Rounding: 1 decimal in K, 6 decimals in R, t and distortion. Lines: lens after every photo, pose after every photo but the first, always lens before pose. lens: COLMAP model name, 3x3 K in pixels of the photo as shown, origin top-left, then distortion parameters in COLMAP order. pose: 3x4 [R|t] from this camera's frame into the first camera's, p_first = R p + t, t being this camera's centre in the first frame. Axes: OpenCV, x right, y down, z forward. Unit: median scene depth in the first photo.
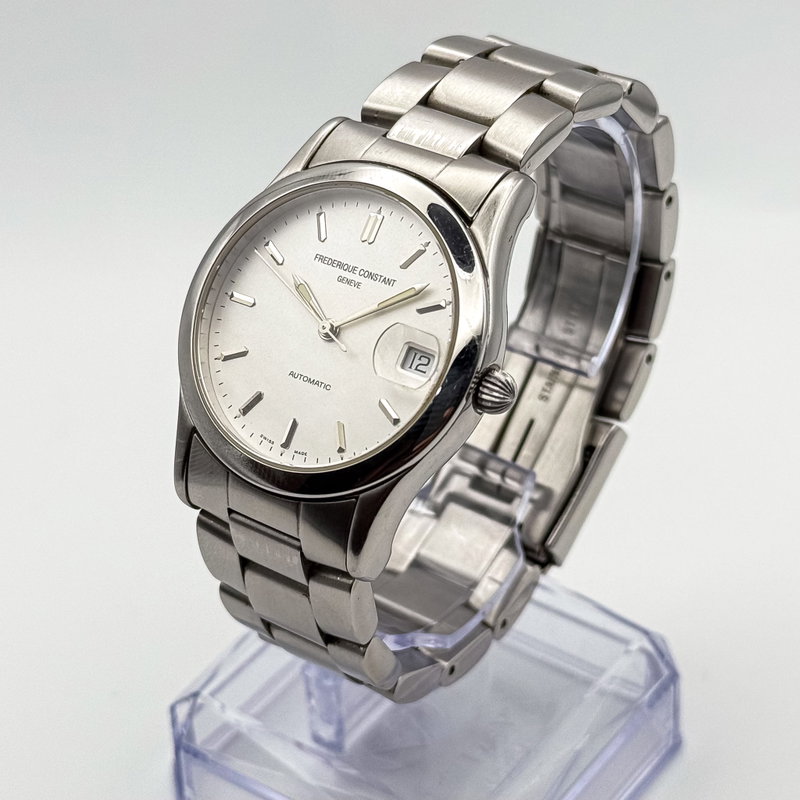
lens RADIAL K [[2255.5, 0, 400.0], [0, 2255.5, 400.0], [0, 0, 1]] dist [0.364465, -0.208593]
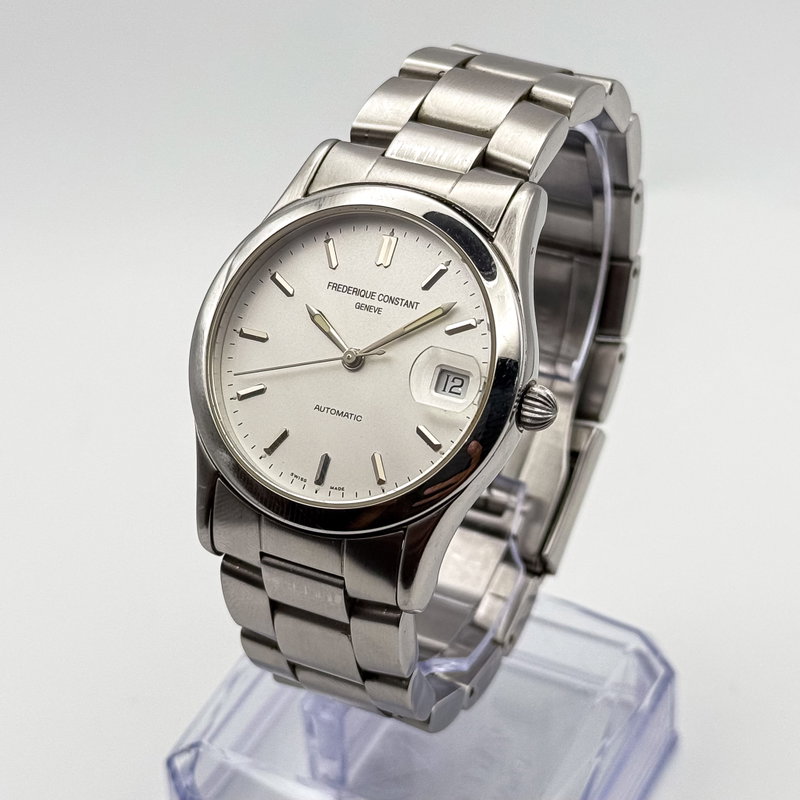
lens RADIAL K [[2255.5, 0, 400.0], [0, 2255.5, 400.0], [0, 0, 1]] dist [0.364465, -0.208593]
pose [[0.987627, -0.088266, 0.129624, -0.135475], [0.087919, 0.996092, 0.008409, -0.019468], [-0.129859, 0.003092, 0.991528, 0.034333]]
